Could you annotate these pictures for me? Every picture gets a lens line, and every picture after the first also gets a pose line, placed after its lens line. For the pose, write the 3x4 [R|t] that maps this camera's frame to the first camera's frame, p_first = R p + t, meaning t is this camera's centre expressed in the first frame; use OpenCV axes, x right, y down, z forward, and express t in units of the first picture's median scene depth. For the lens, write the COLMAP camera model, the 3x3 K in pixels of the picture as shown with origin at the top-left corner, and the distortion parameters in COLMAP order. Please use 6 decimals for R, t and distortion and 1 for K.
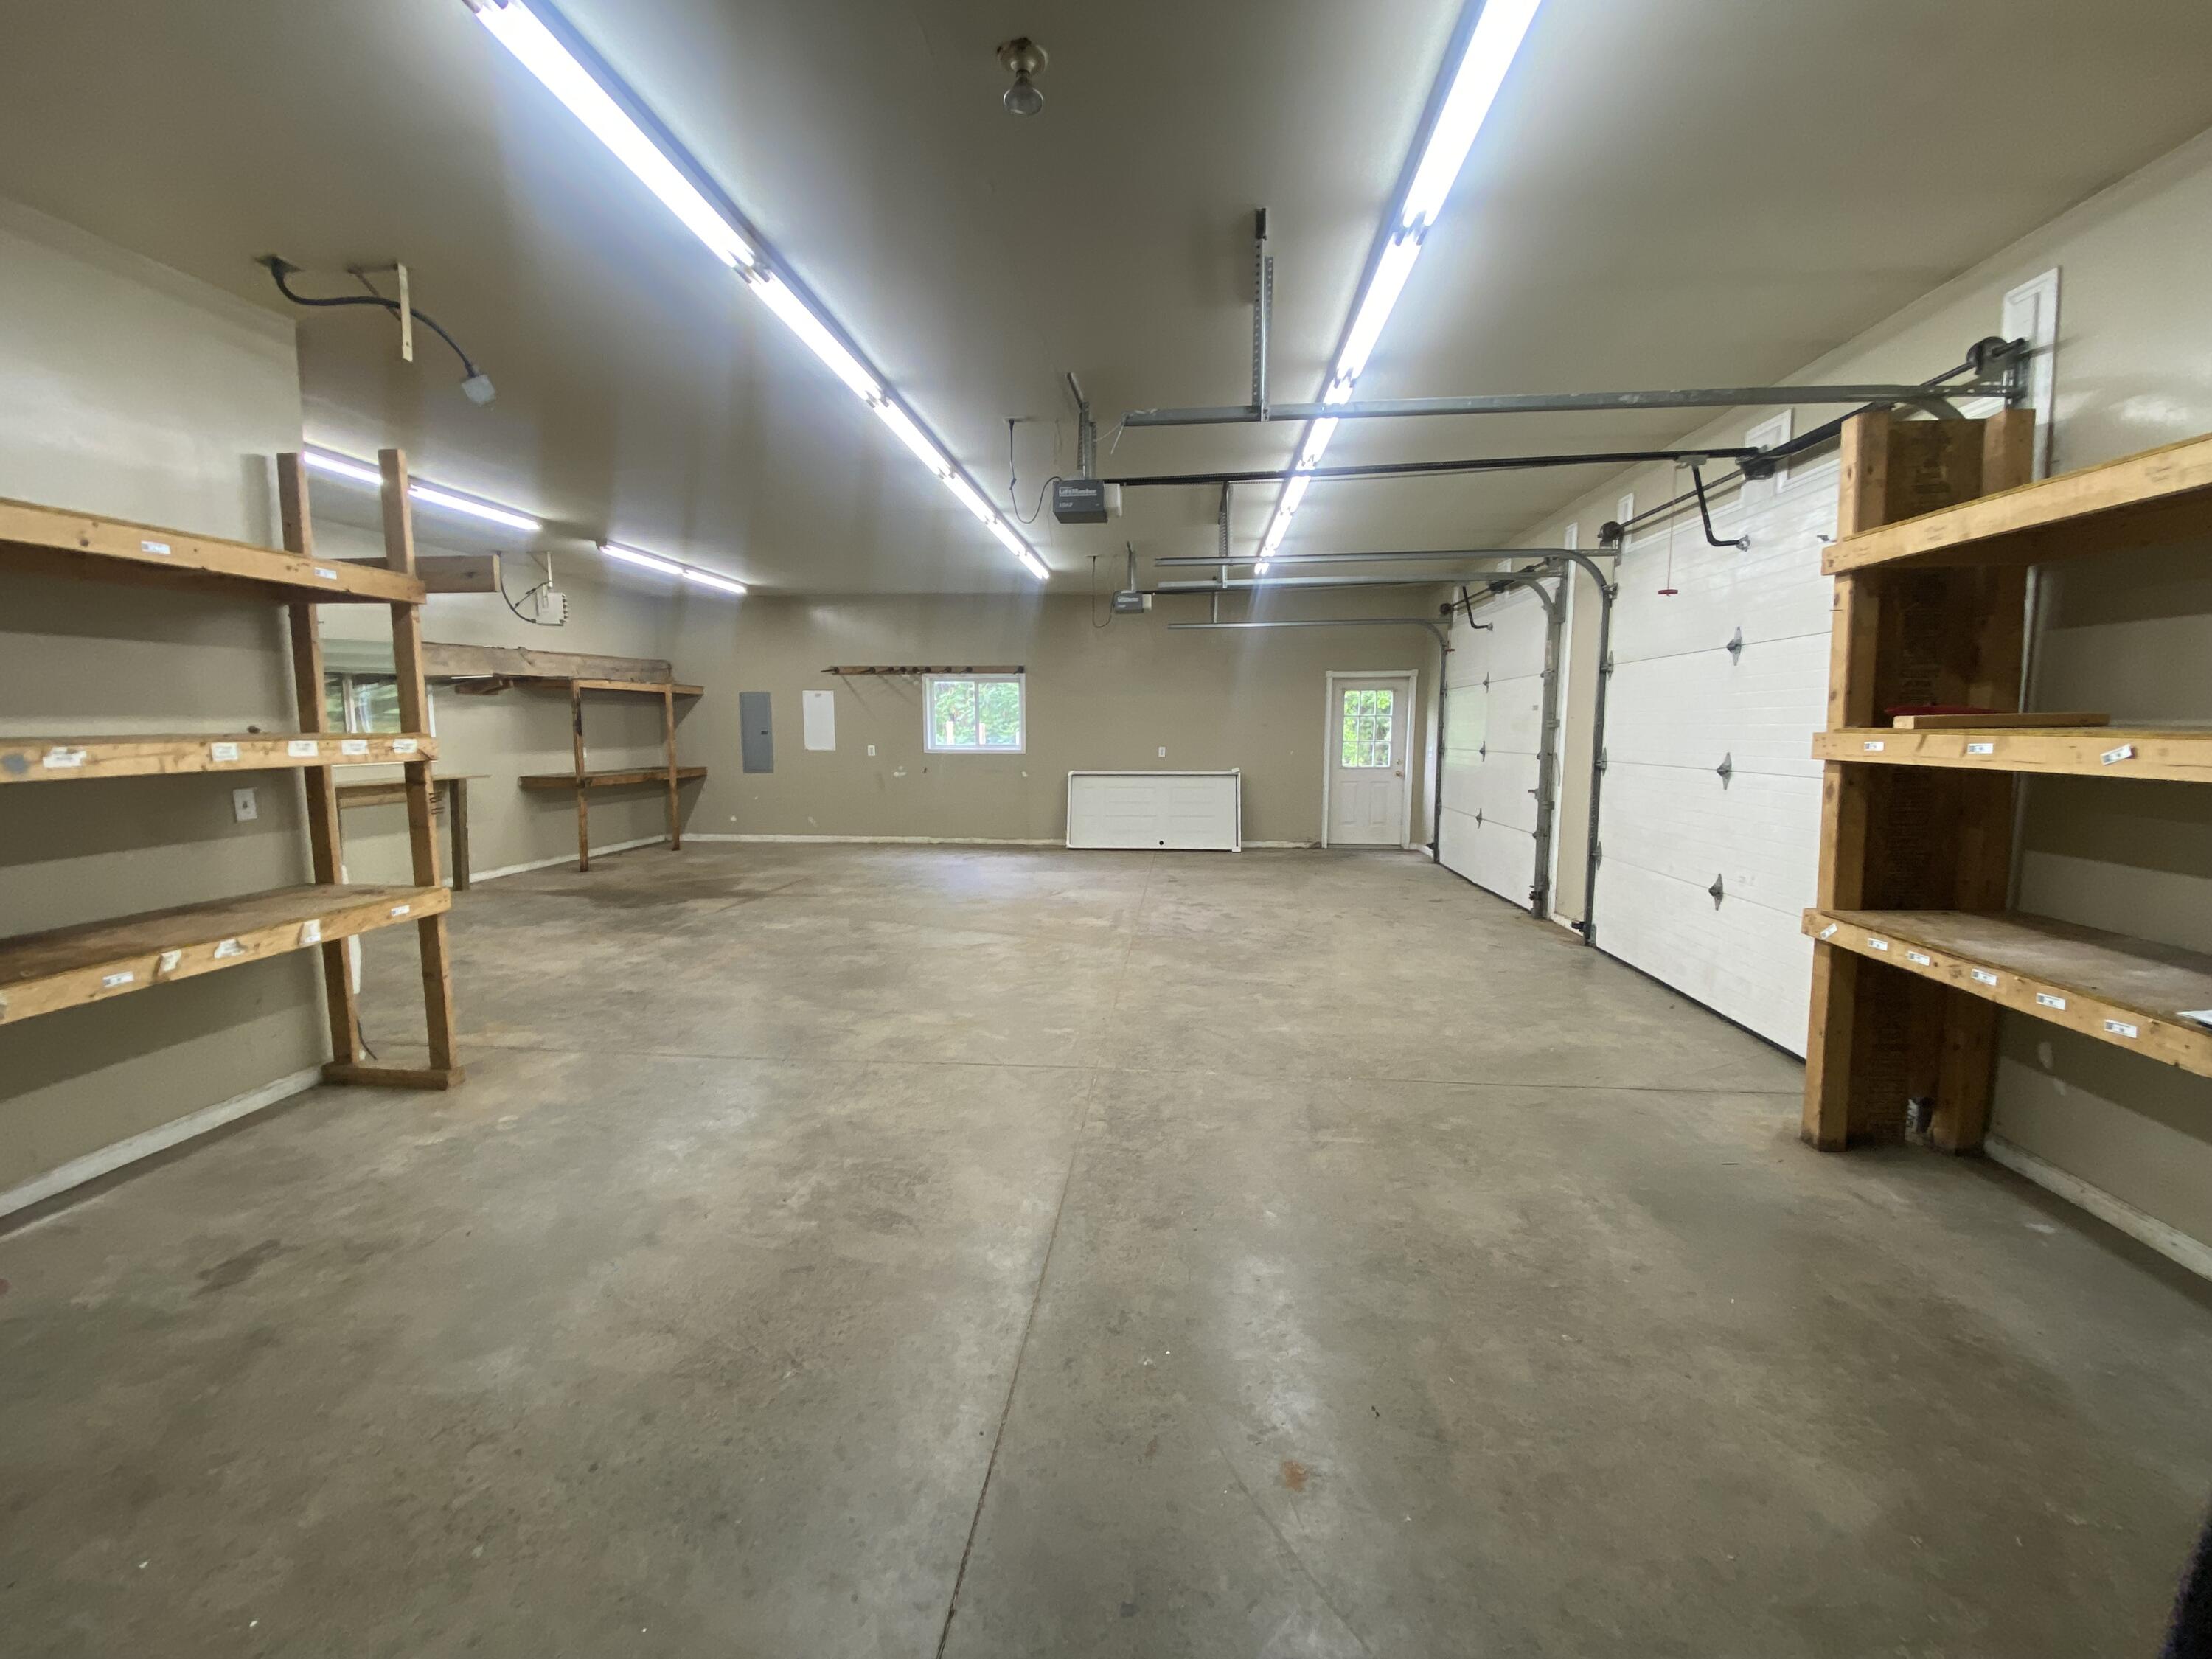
lens RADIAL K [[902.2, 0, 1106.2], [0, 902.2, 817.8], [0, 0, 1]] dist [0.004558, -0.015695]
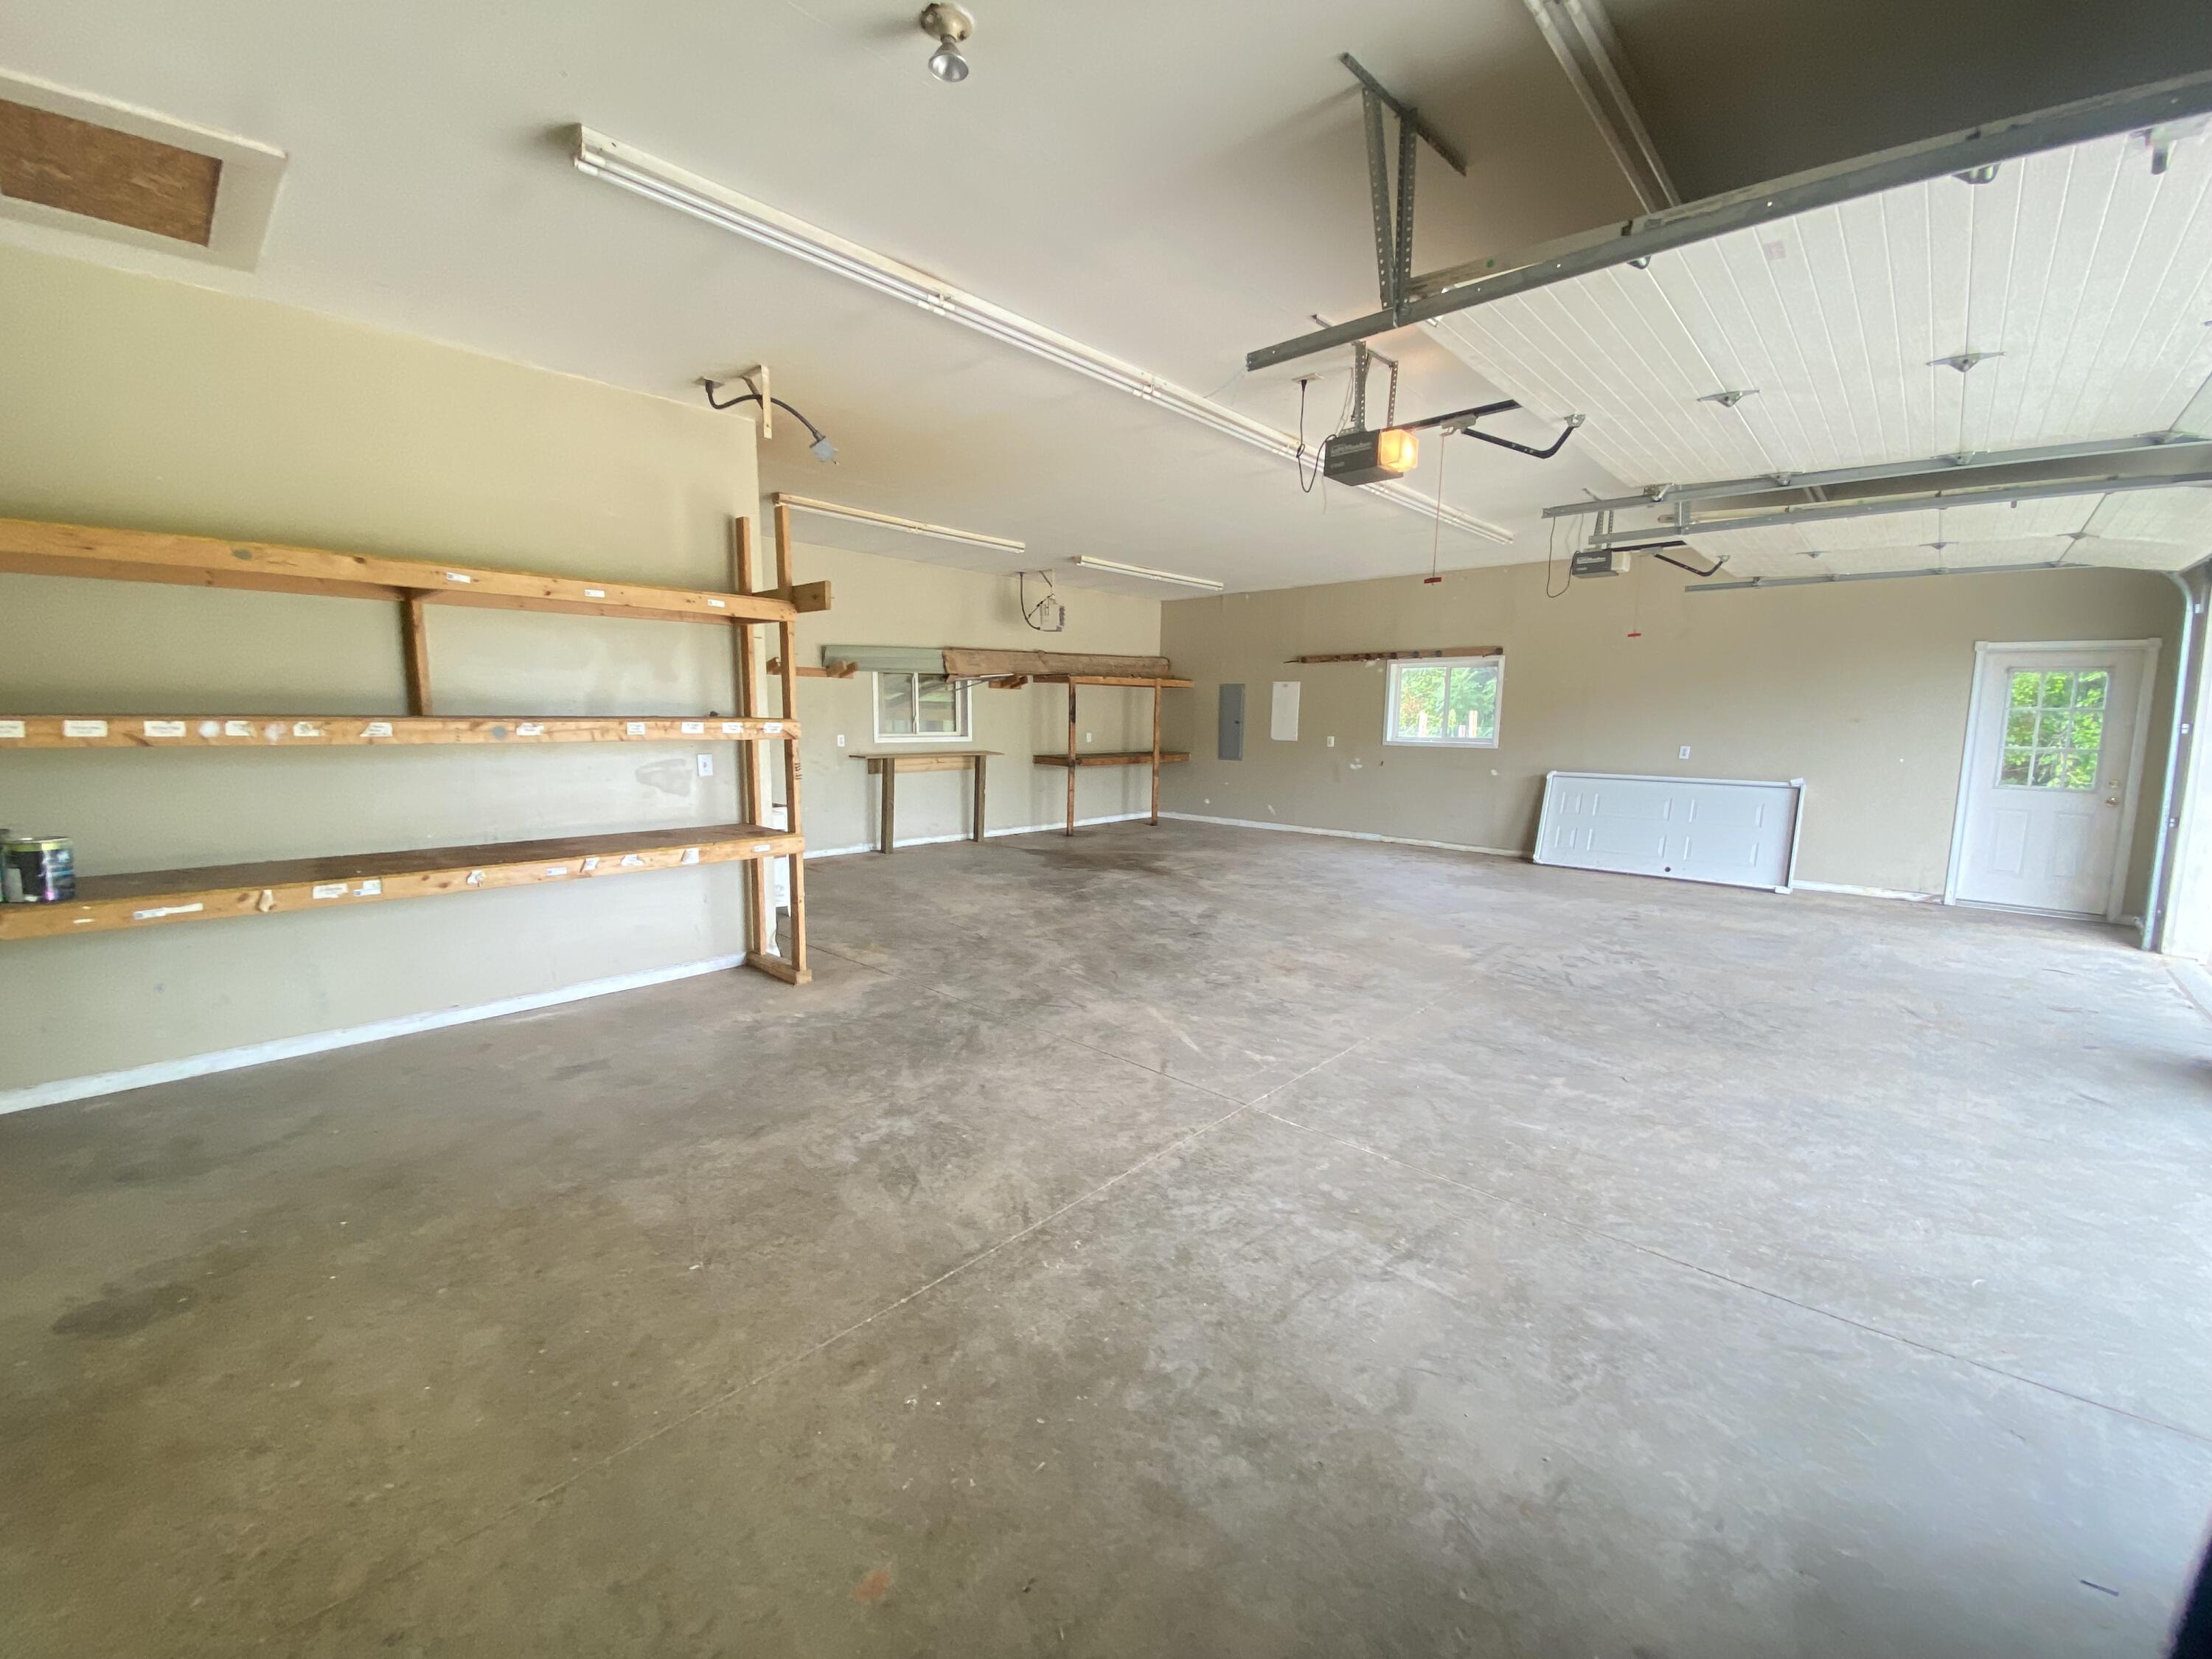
lens RADIAL K [[893.1, 0, 1103.5], [0, 893.1, 821.3], [0, 0, 1]] dist [0.015156, -0.018460]
pose [[0.787620, 0.081045, -0.610808, 0.338363], [-0.071751, 0.996631, 0.039718, -0.021488], [0.611970, 0.012544, 0.790782, 0.182022]]
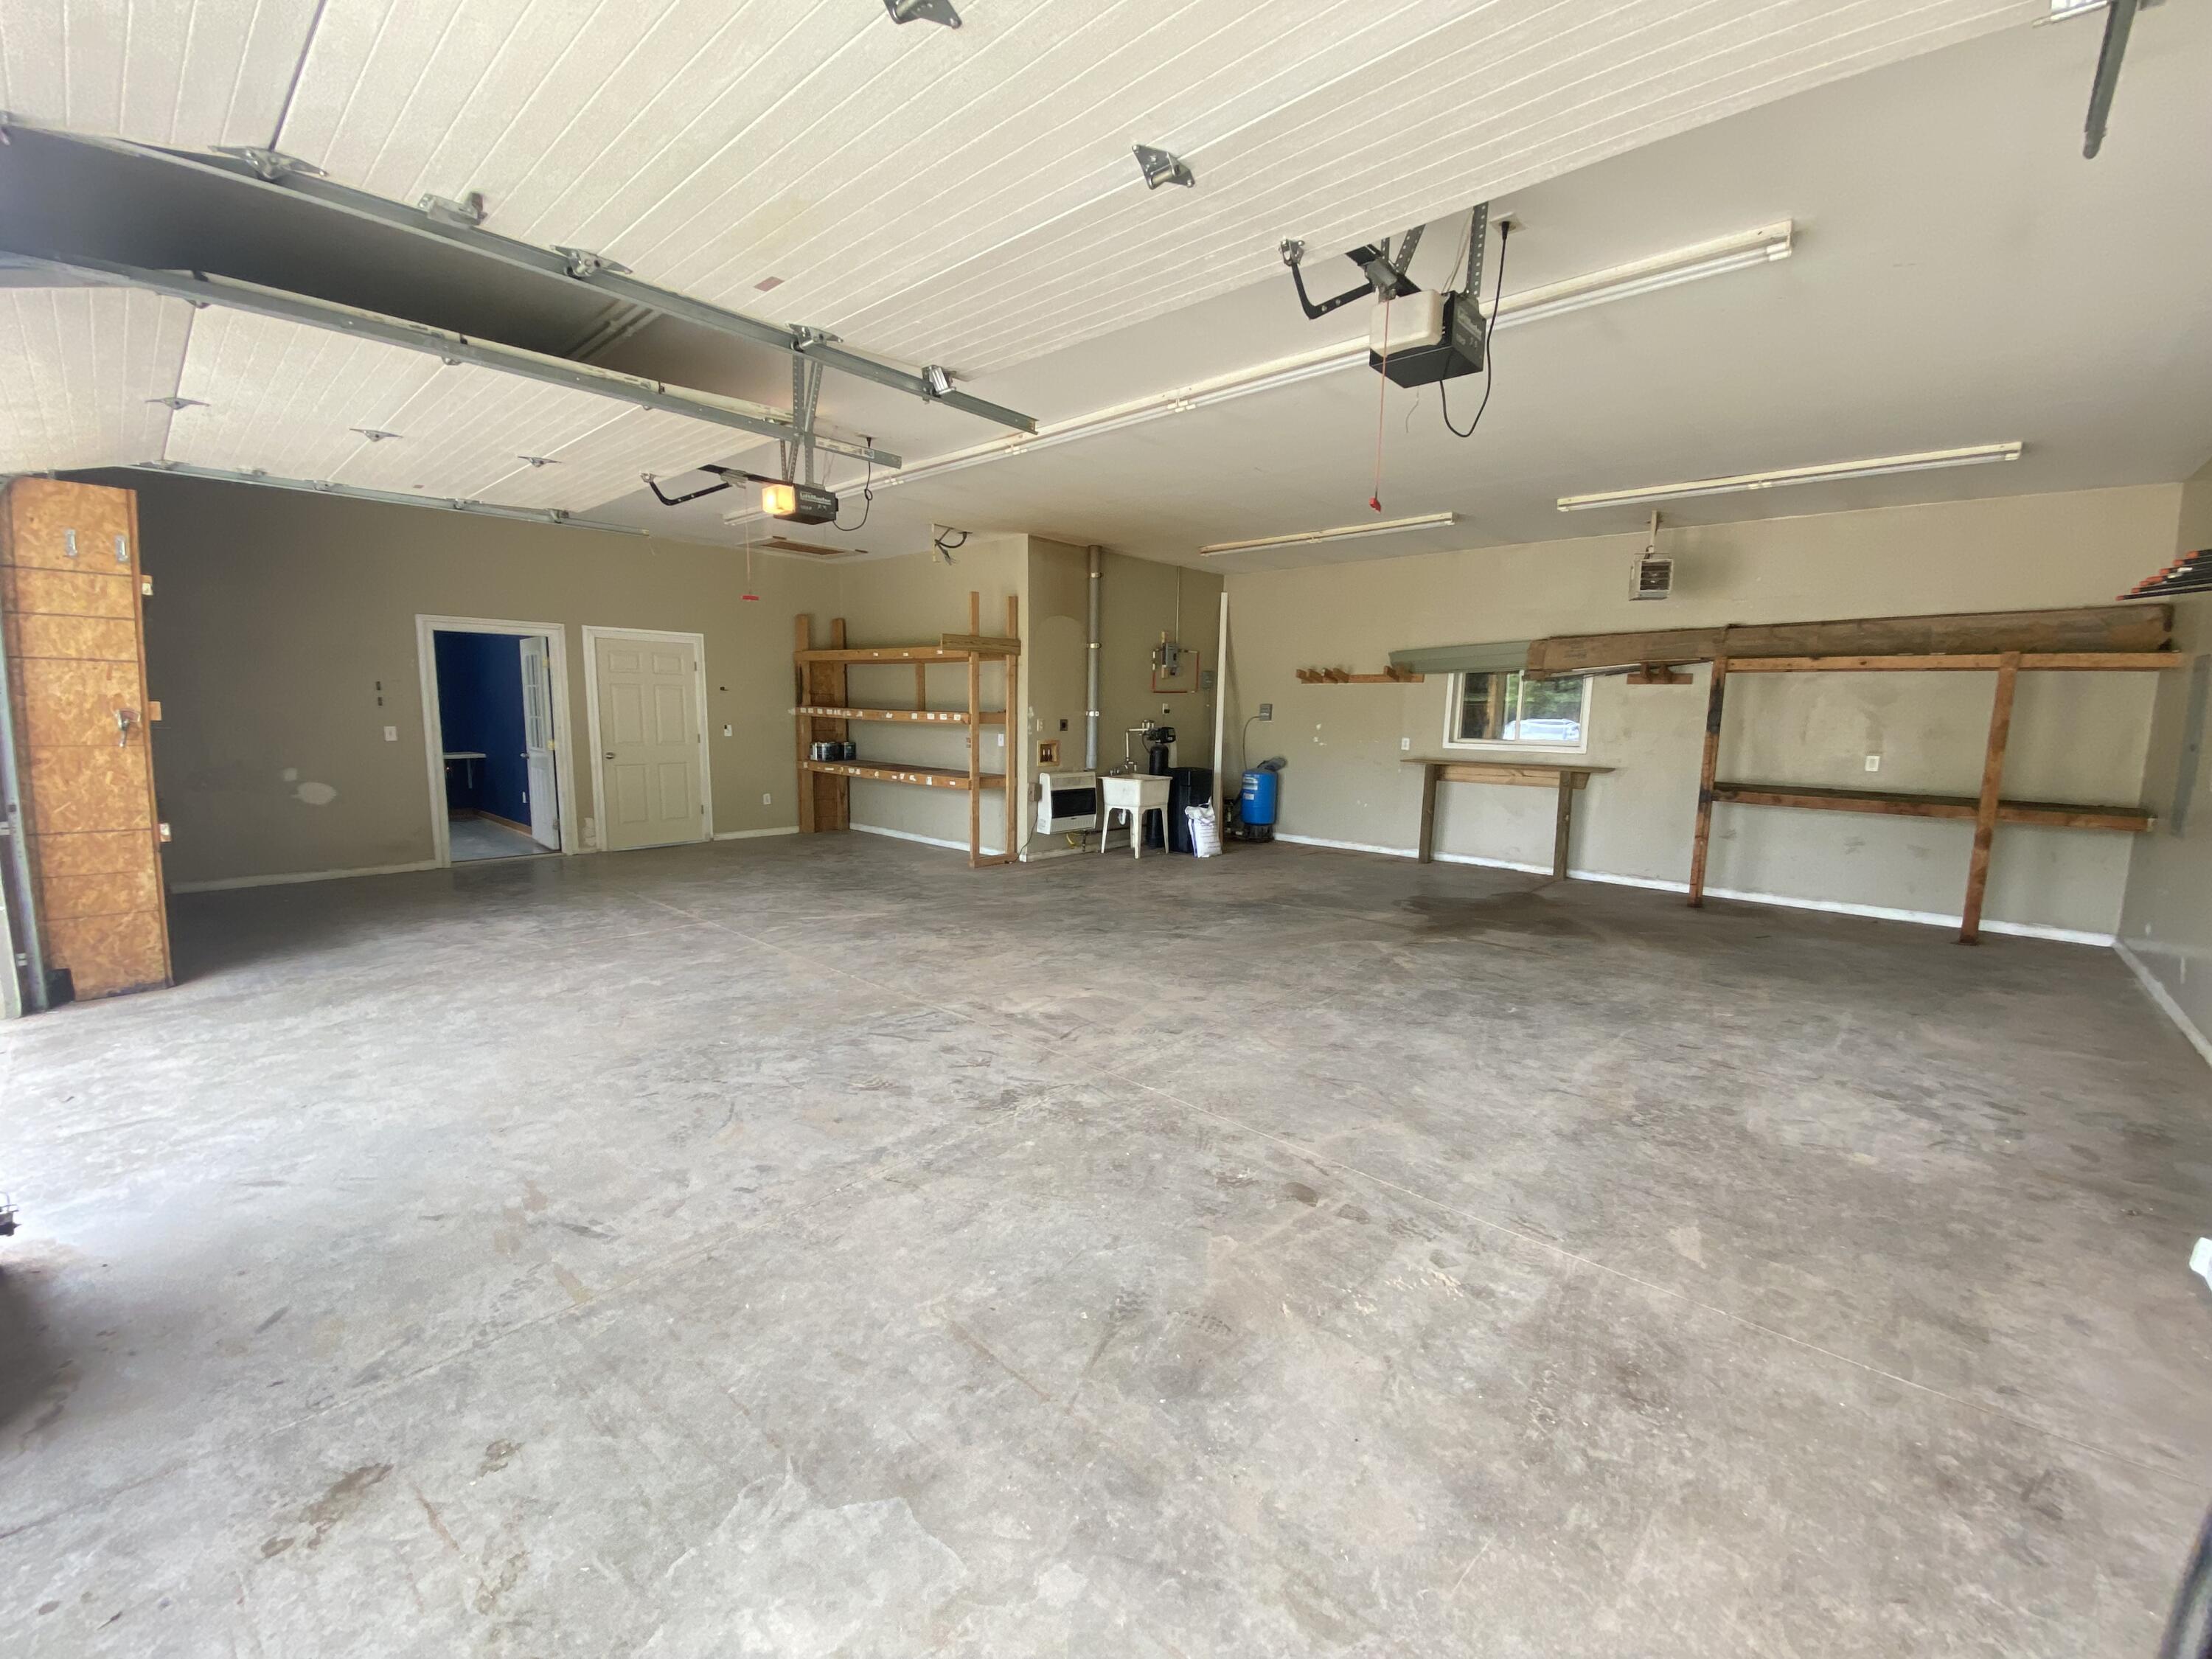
lens RADIAL K [[902.2, 0, 1106.2], [0, 902.2, 817.8], [0, 0, 1]] dist [0.004558, -0.015695]
pose [[-0.606604, 0.081390, -0.790827, 0.678113], [-0.099956, 0.979044, 0.177432, -0.206888], [0.788696, 0.186679, -0.585756, 2.057803]]
